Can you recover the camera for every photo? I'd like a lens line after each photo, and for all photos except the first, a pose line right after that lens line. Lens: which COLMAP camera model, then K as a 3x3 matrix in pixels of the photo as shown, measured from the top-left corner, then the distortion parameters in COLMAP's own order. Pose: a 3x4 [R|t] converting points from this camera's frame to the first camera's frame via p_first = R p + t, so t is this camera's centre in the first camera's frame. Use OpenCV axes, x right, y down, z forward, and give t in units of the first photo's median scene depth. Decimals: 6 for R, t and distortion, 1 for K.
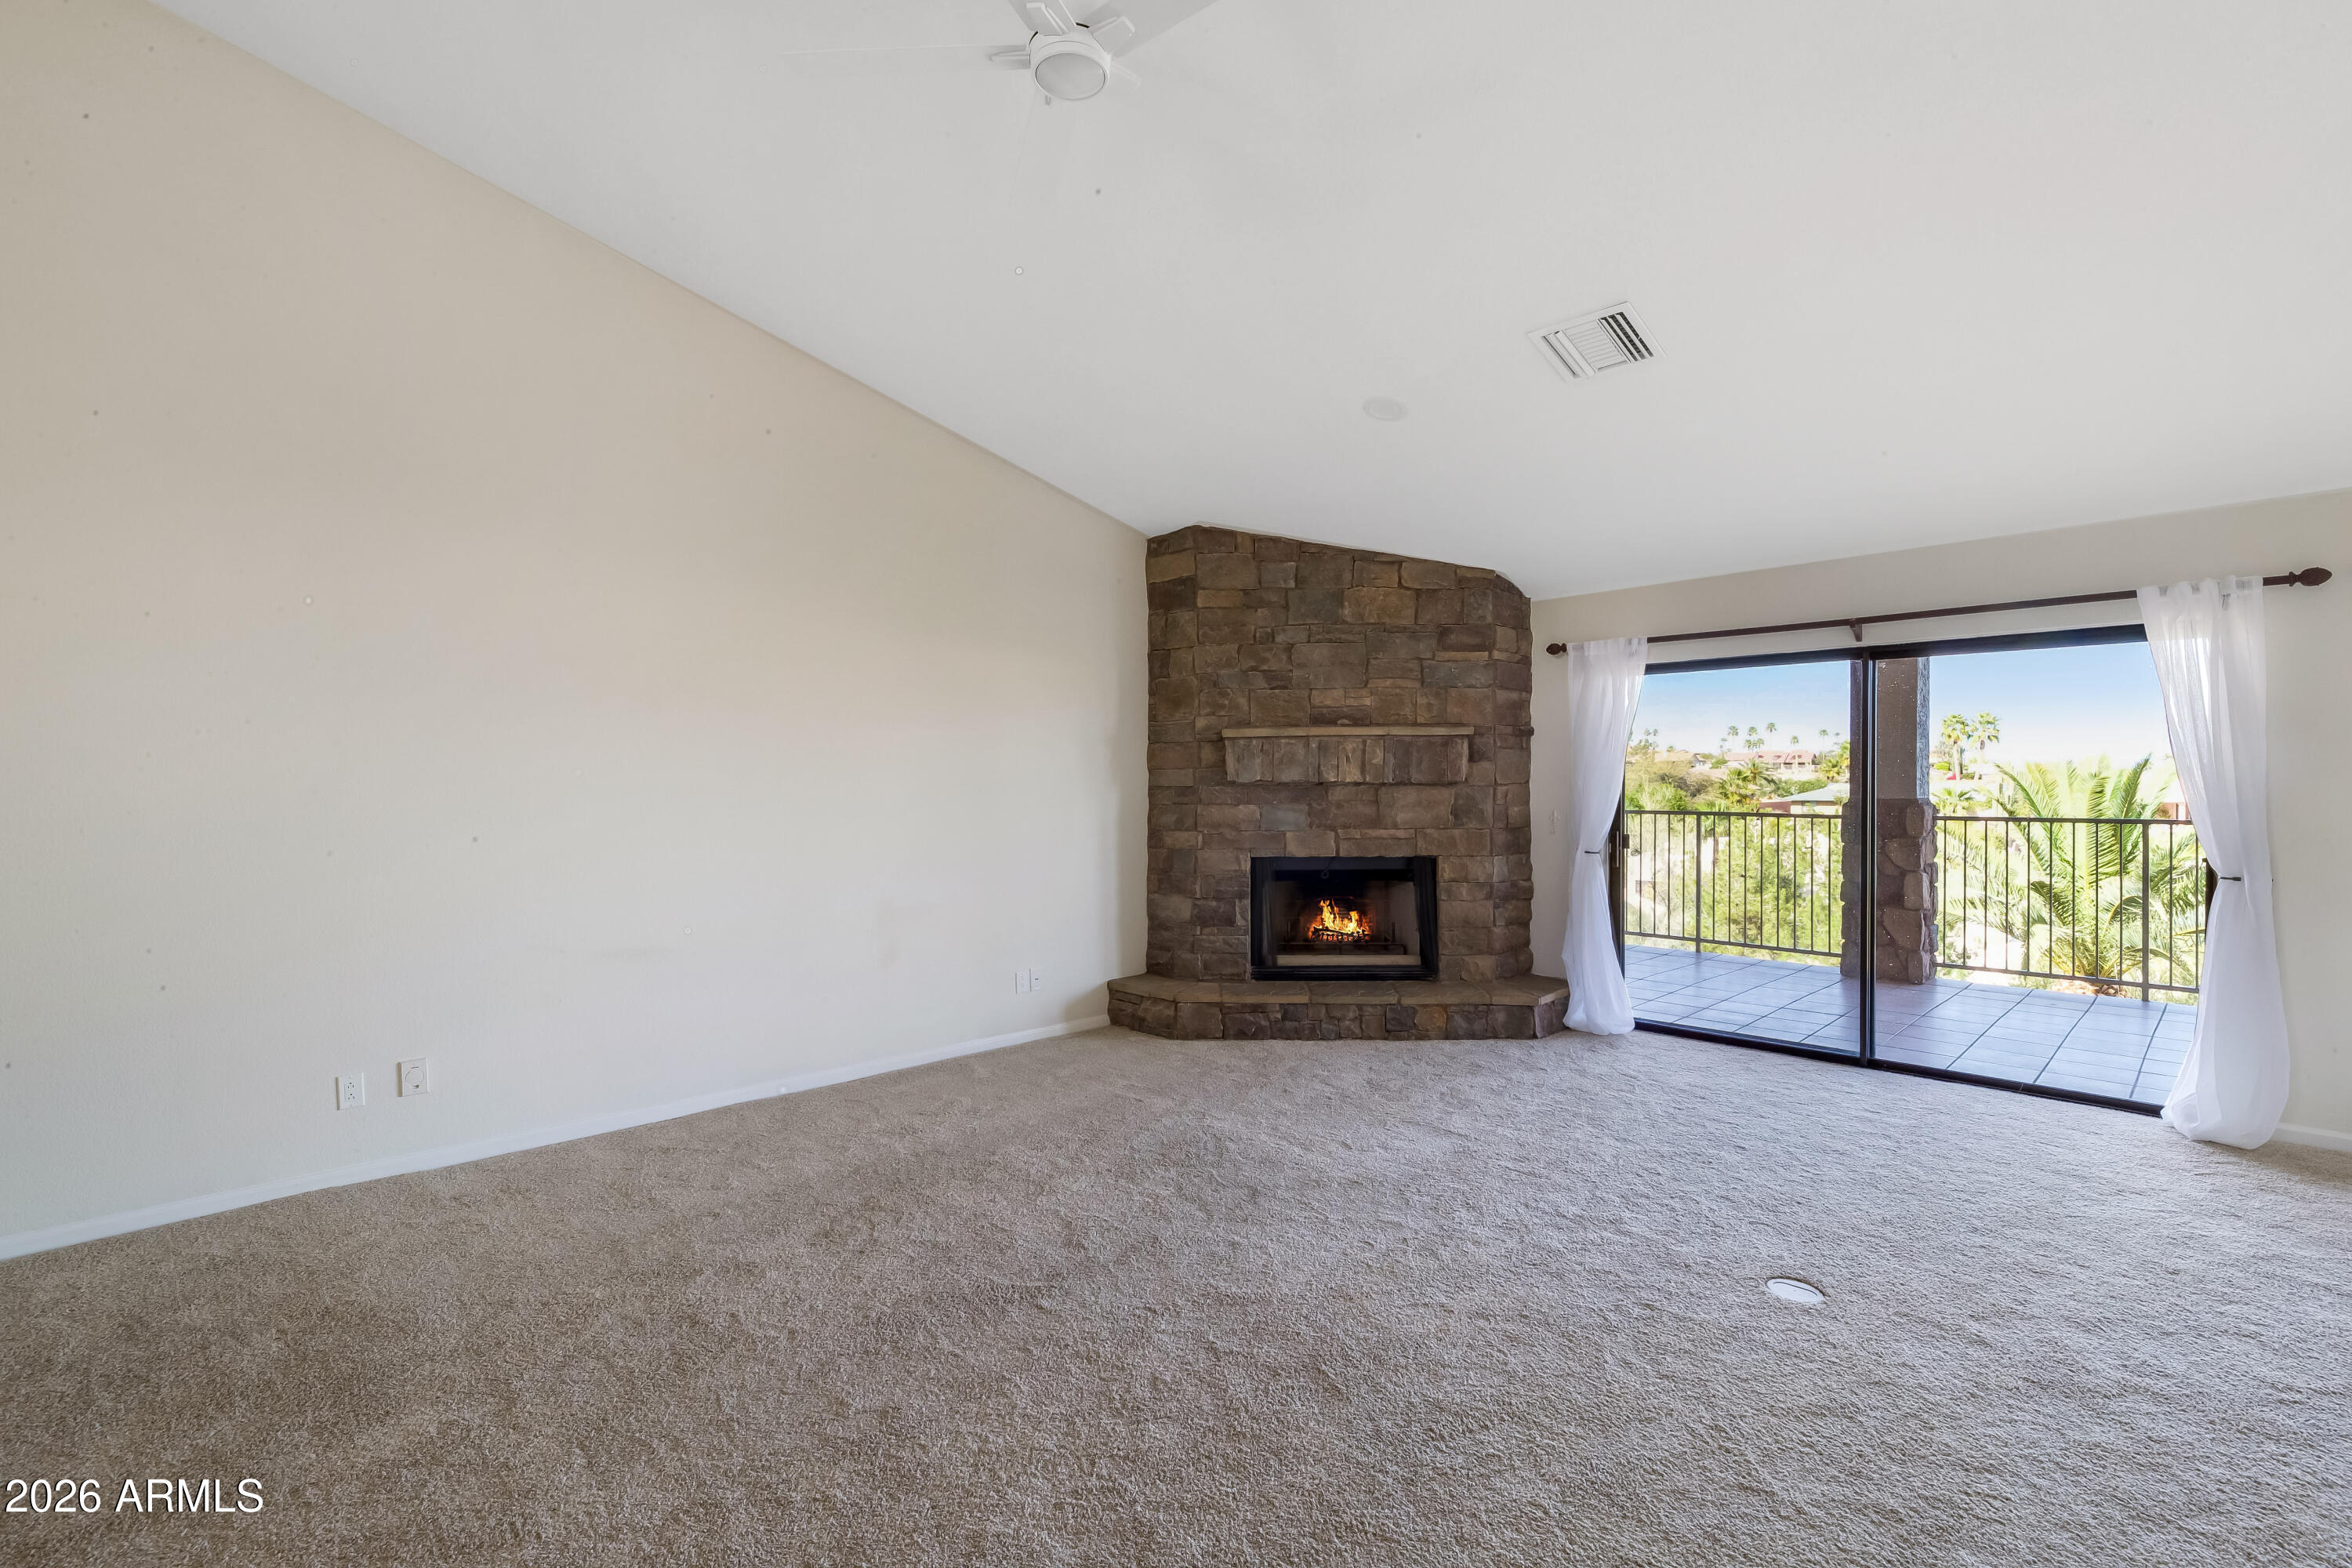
lens RADIAL K [[1101.5, 0, 1176.0], [0, 1101.5, 784.0], [0, 0, 1]] dist [-0.001412, -0.000198]
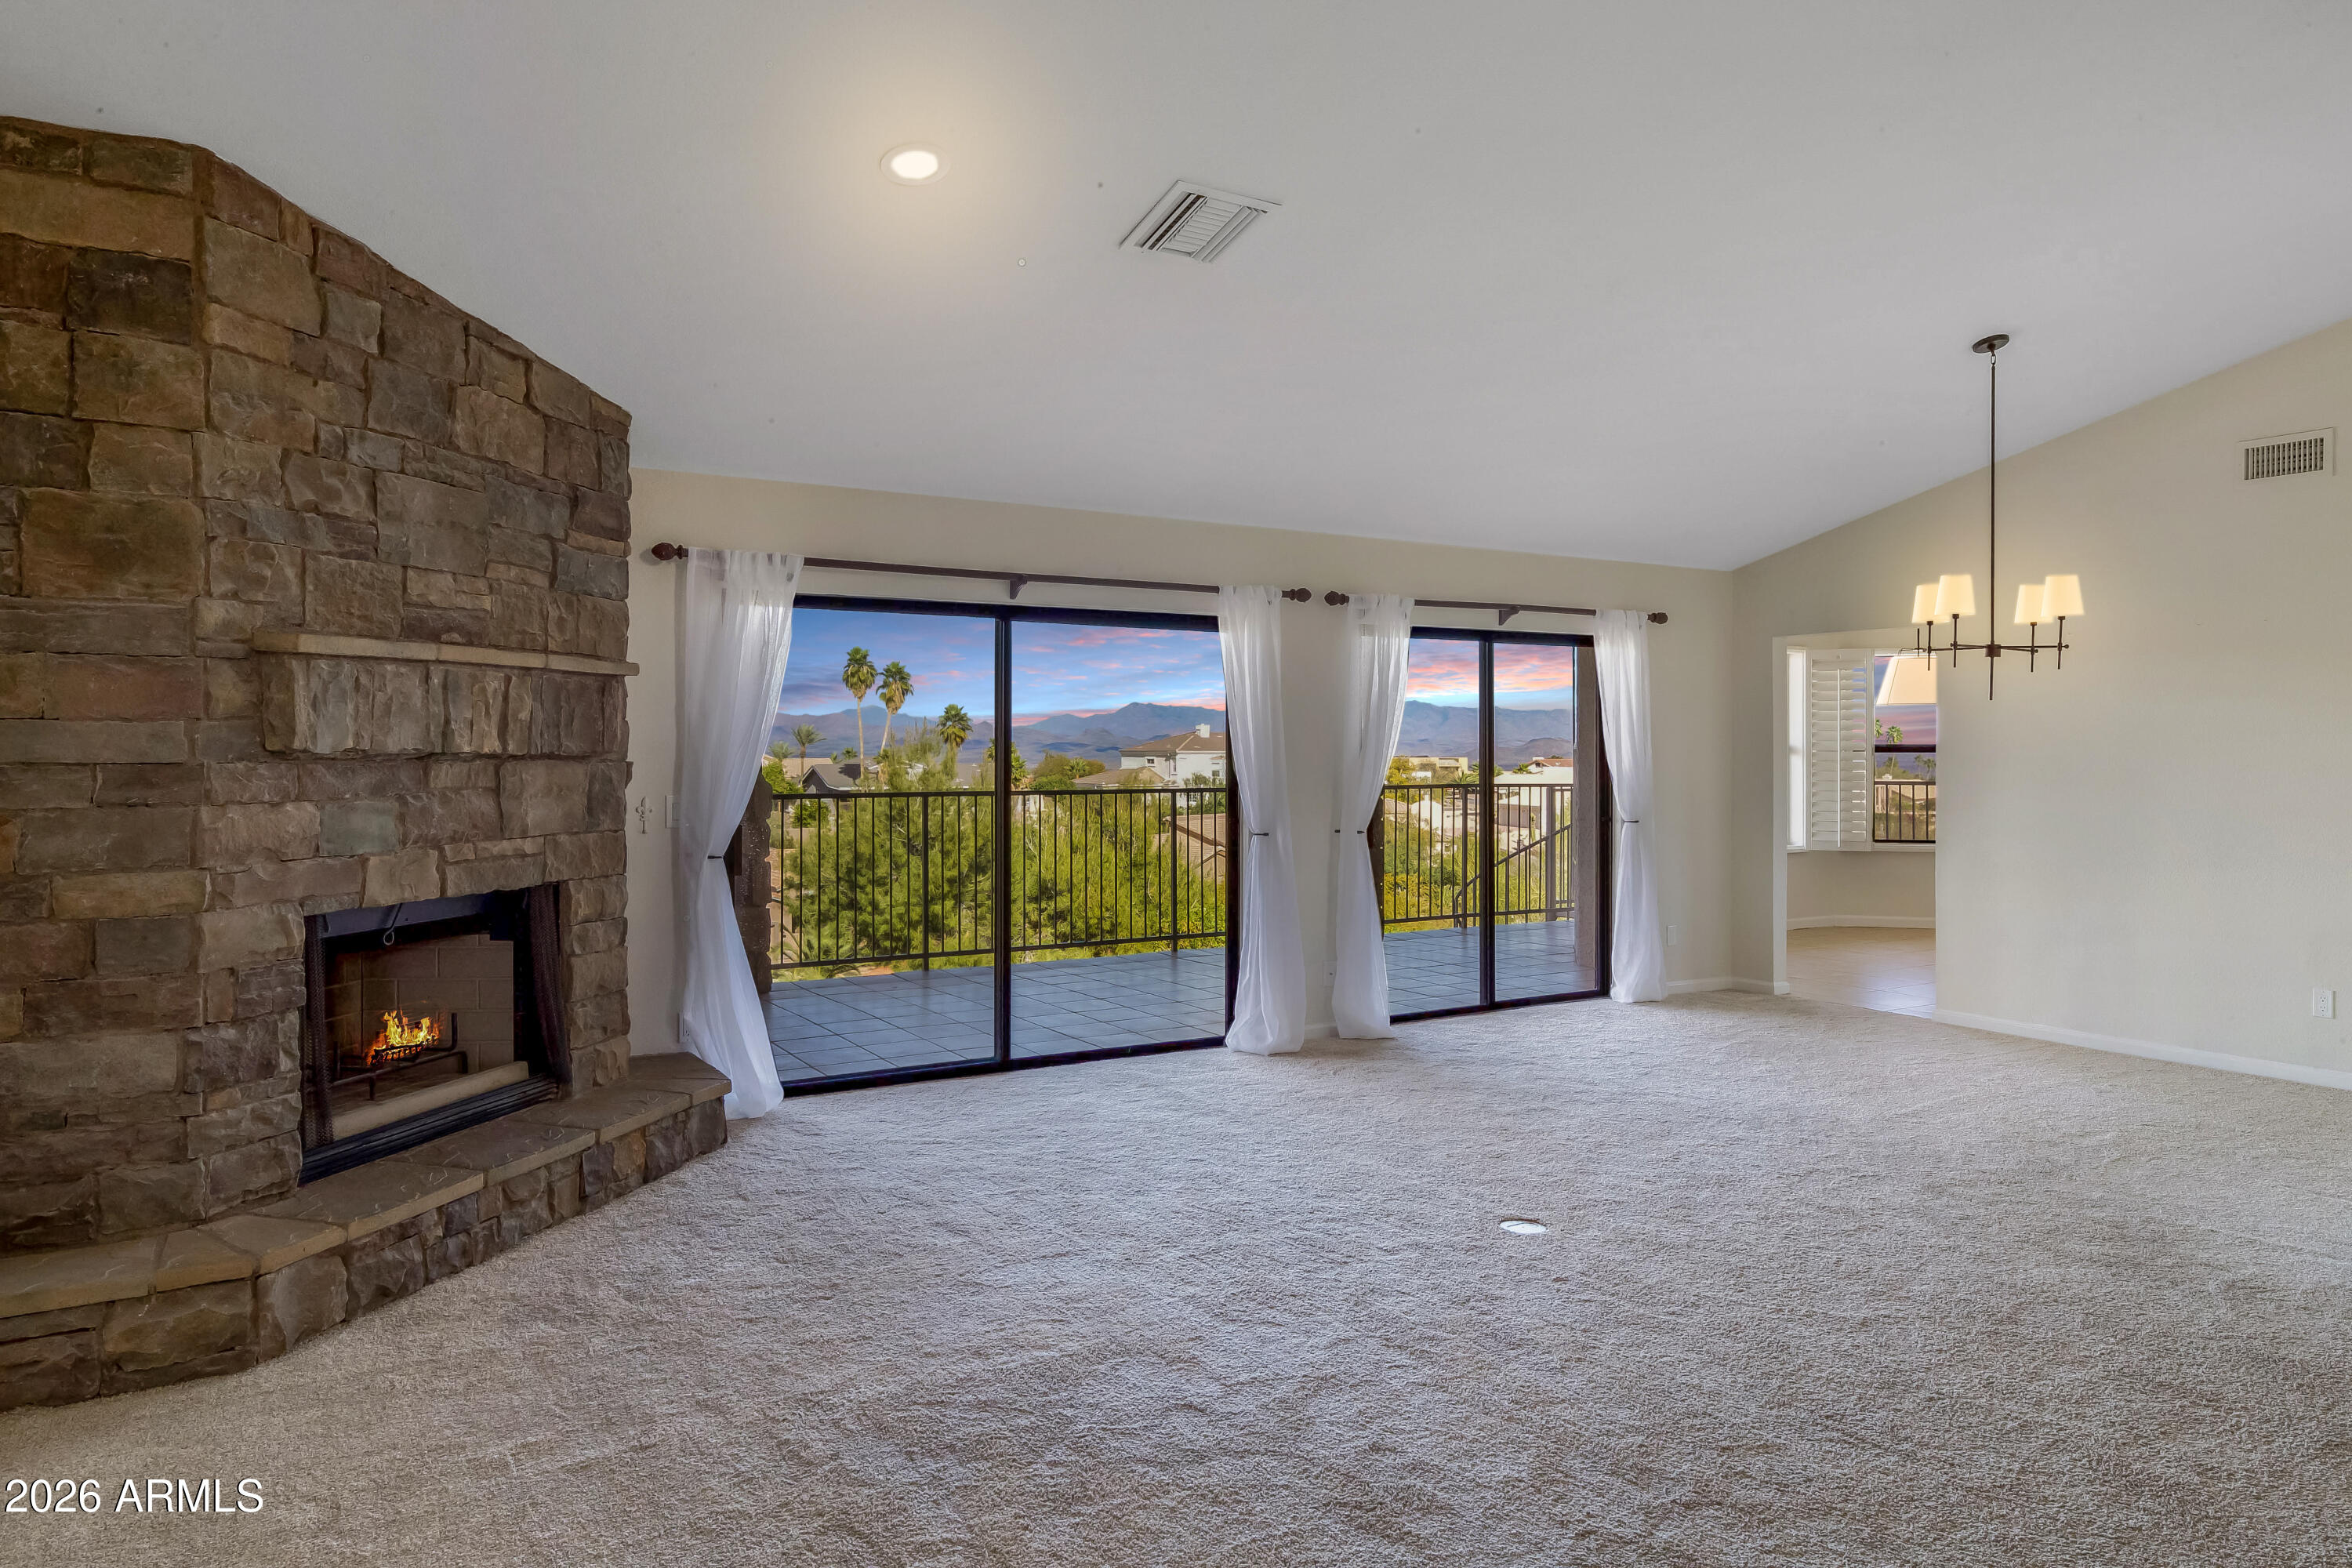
lens RADIAL K [[1534.7, 0, 1176.5], [0, 1534.7, 737.9], [0, 0, 1]] dist [0.005622, 0.000764]
pose [[0.193828, 0.012587, 0.980955, -0.495619], [0.002200, 0.999910, -0.013265, 0.001298], [-0.981033, 0.004729, 0.193782, 0.525624]]
